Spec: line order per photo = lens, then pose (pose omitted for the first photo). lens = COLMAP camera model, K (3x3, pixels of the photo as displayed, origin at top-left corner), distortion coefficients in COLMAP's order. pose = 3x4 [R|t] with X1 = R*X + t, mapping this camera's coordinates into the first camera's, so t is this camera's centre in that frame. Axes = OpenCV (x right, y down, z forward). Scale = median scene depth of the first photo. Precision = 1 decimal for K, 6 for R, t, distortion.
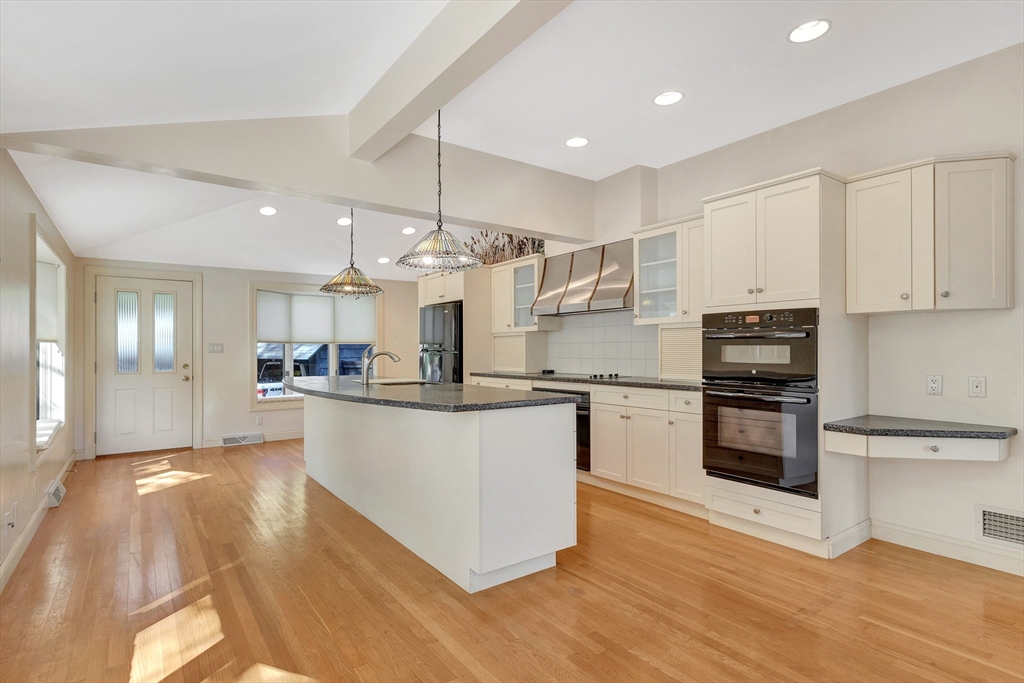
lens RADIAL K [[490.2, 0, 512.0], [0, 490.2, 341.5], [0, 0, 1]] dist [0.002173, 0.000234]
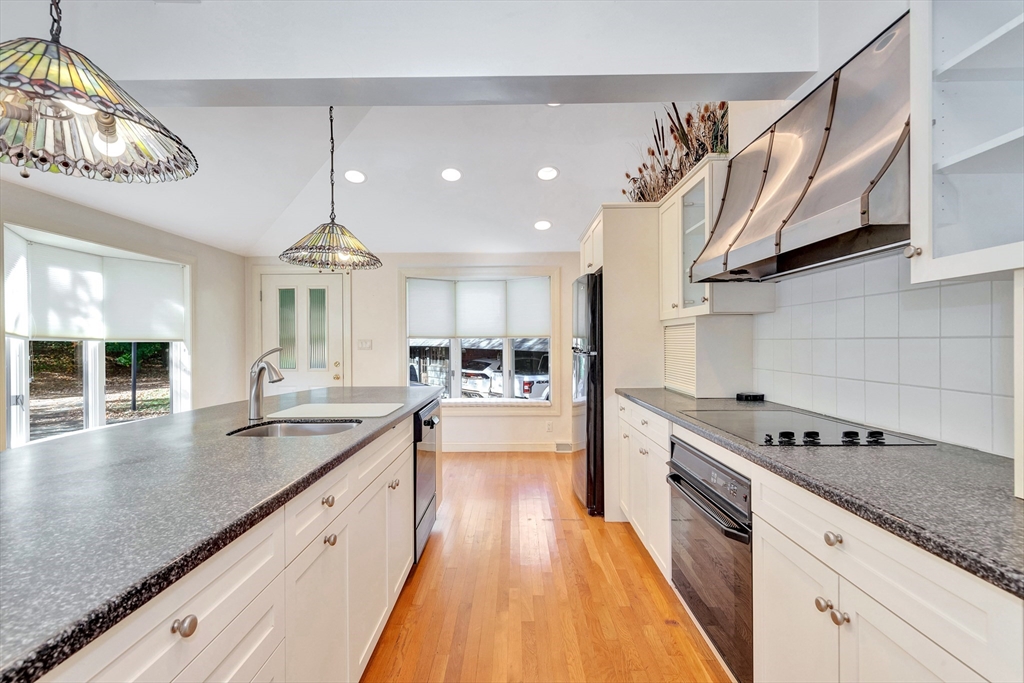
lens RADIAL K [[490.2, 0, 512.0], [0, 490.2, 341.5], [0, 0, 1]] dist [0.002173, 0.000234]
pose [[0.795382, 0.000404, -0.606108, 0.190942], [0.012357, 0.999781, 0.016882, -0.005321], [0.605982, -0.020917, 0.795203, 0.498607]]
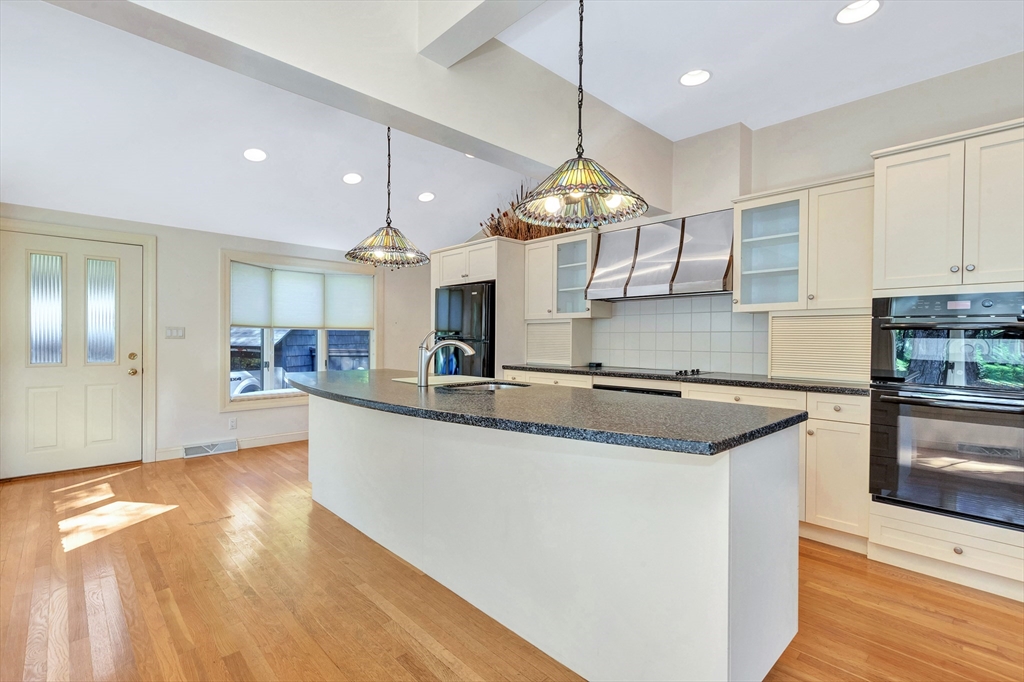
lens RADIAL K [[465.0, 0, 534.3], [0, 465.0, 336.3], [0, 0, 1]] dist [0.000677, 0.000531]
pose [[0.989810, 0.012438, 0.141847, -0.160630], [-0.014133, 0.999840, 0.010947, 0.003178], [-0.141688, -0.012841, 0.989828, 0.208724]]
